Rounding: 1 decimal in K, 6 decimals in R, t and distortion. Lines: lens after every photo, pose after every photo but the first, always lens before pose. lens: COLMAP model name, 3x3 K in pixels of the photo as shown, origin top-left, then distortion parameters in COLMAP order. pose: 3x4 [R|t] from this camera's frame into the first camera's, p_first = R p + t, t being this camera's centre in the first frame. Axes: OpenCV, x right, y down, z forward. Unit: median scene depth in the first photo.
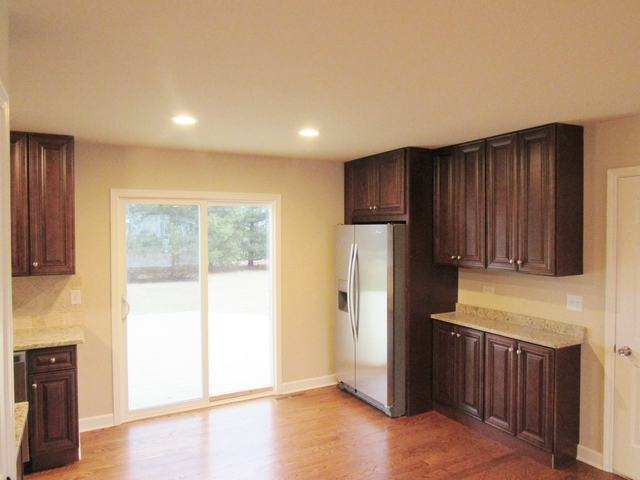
lens RADIAL K [[459.0, 0, 318.1], [0, 459.0, 239.8], [0, 0, 1]] dist [-0.023218, 0.006150]
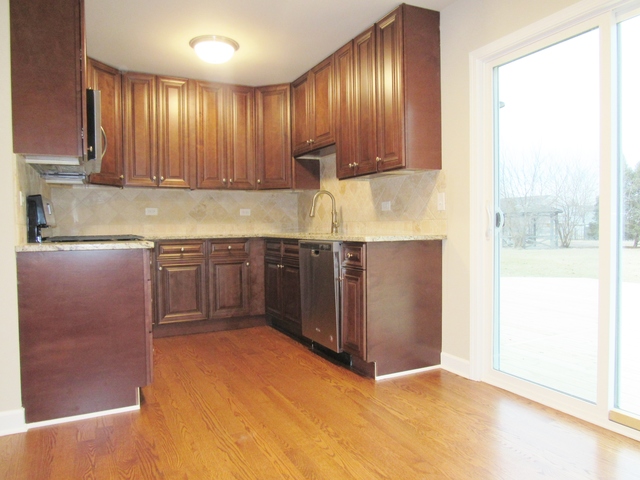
lens RADIAL K [[459.0, 0, 320.3], [0, 459.0, 240.3], [0, 0, 1]] dist [-0.023218, 0.006150]
pose [[-0.034814, 0.037163, -0.998703, 0.272094], [-0.006107, 0.999282, 0.037397, 0.151647], [0.999375, 0.007401, -0.034562, 0.742815]]
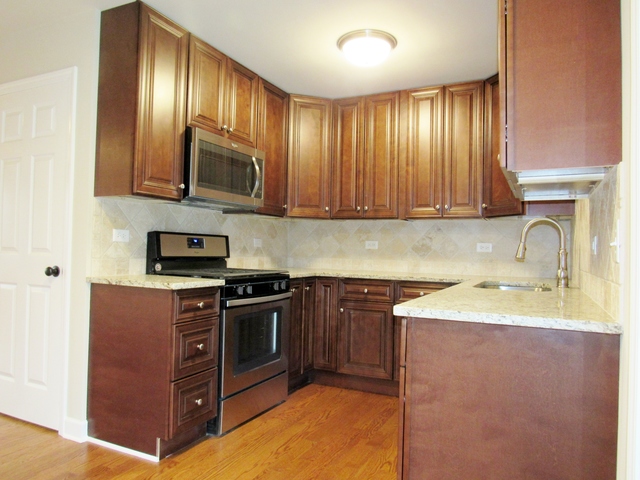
lens RADIAL K [[459.0, 0, 323.1], [0, 459.0, 243.6], [0, 0, 1]] dist [-0.023218, 0.006150]
pose [[-0.810987, -0.026331, -0.584472, -0.147344], [-0.031871, 0.999492, -0.000806, 0.126770], [0.584196, 0.017974, -0.811414, 1.047449]]
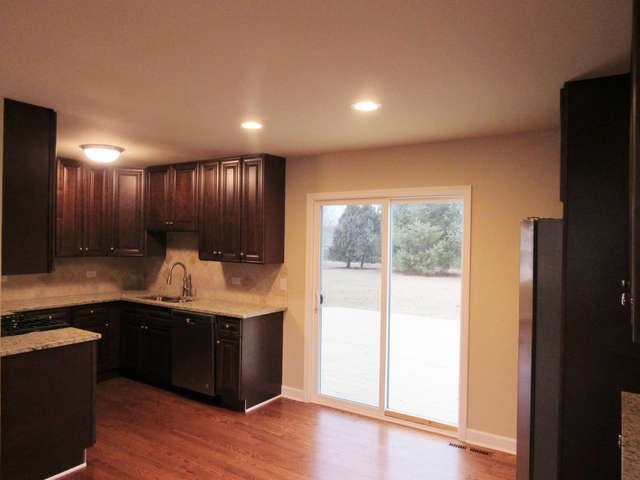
lens RADIAL K [[459.0, 0, 317.3], [0, 459.0, 236.9], [0, 0, 1]] dist [-0.023218, 0.006150]
pose [[0.470888, 0.009639, -0.882140, 0.544238], [-0.034396, 0.999381, -0.007441, 0.004001], [0.881522, 0.033846, 0.470928, 0.453626]]
